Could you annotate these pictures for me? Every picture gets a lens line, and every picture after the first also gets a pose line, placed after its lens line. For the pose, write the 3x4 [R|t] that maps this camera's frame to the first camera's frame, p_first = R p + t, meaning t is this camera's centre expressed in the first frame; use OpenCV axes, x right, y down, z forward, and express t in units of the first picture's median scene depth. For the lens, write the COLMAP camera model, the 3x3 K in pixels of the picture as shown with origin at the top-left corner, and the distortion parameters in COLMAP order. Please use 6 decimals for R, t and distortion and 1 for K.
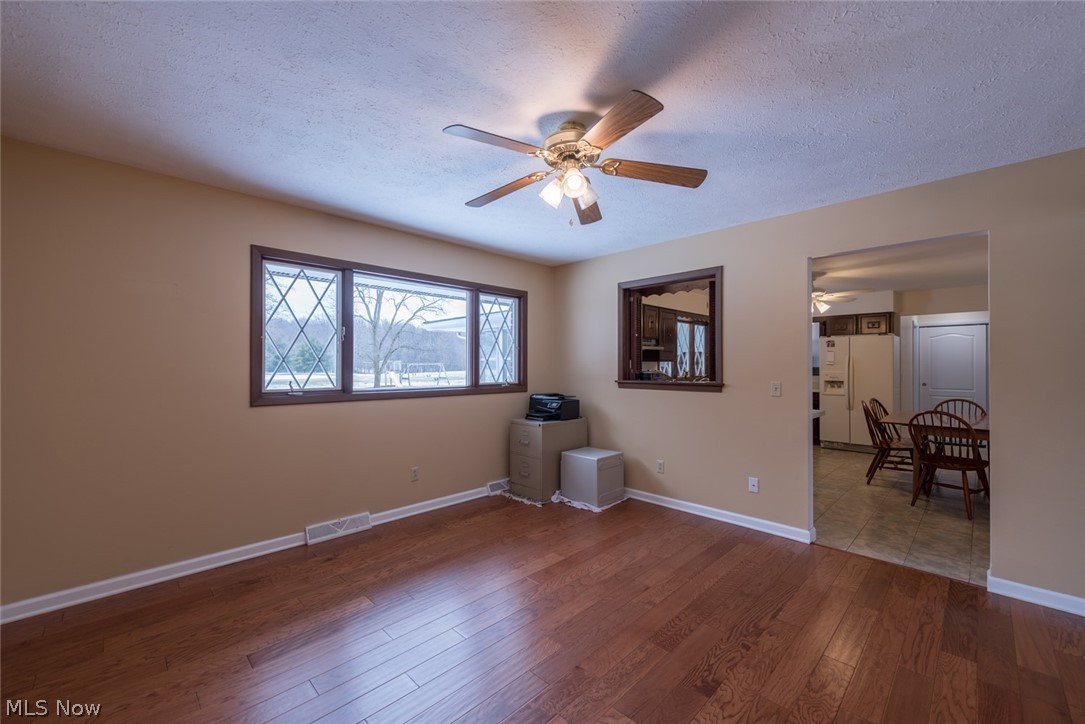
lens RADIAL K [[436.5, 0, 542.5], [0, 436.5, 362.0], [0, 0, 1]] dist [0.015717, -0.000231]
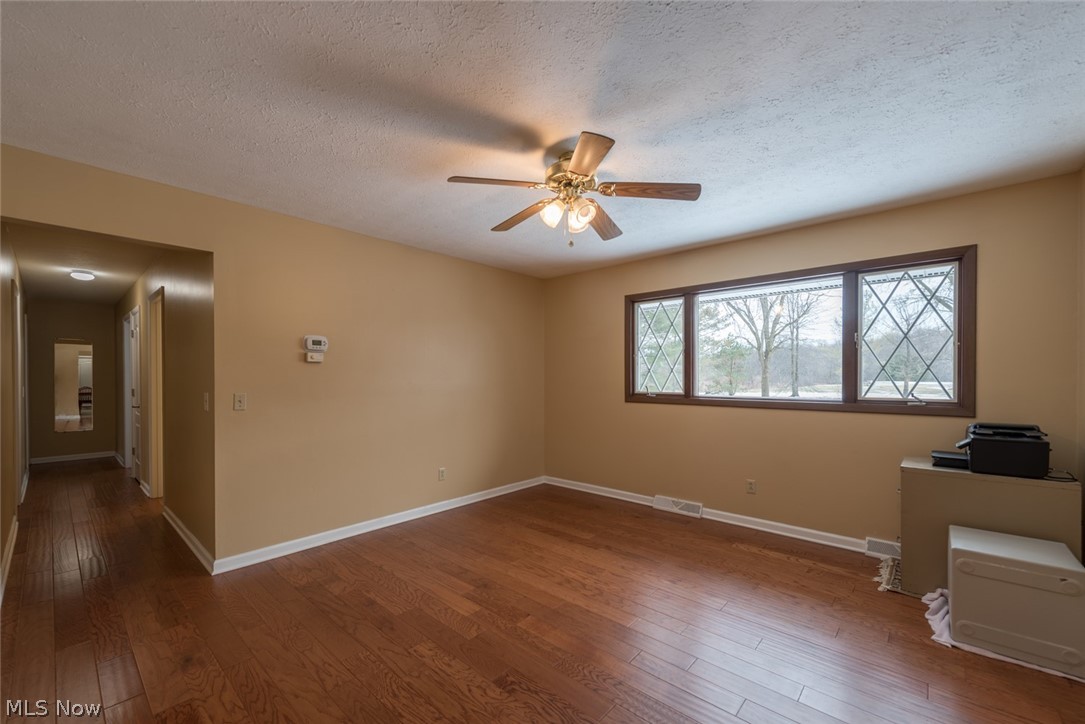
lens RADIAL K [[436.5, 0, 536.6], [0, 436.5, 382.1], [0, 0, 1]] dist [-0.000119, 0.000053]
pose [[0.035111, 0.002440, -0.999380, 0.843543], [0.002672, 0.999993, 0.002535, 0.028770], [0.999380, -0.002759, 0.035105, 0.639014]]
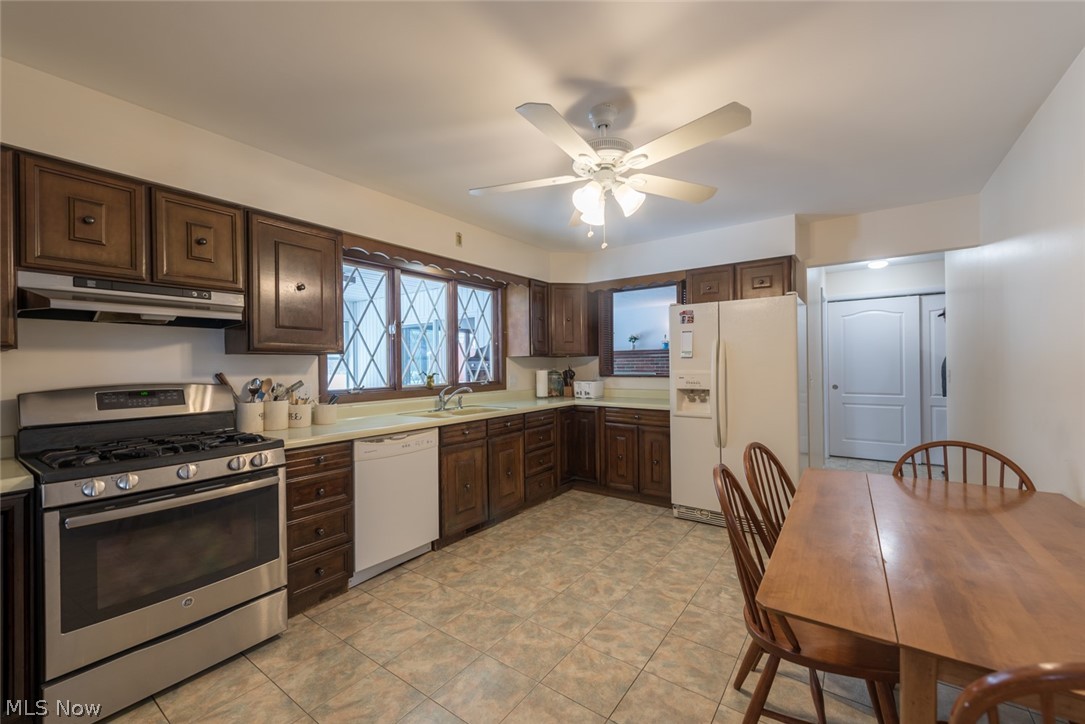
lens RADIAL K [[436.5, 0, 542.5], [0, 436.5, 362.0], [0, 0, 1]] dist [0.015717, -0.000231]
pose [[0.987499, -0.010865, 0.157248, 0.167527], [0.010694, 0.999941, 0.001930, 0.003407], [-0.157260, -0.000224, 0.987557, 0.214353]]
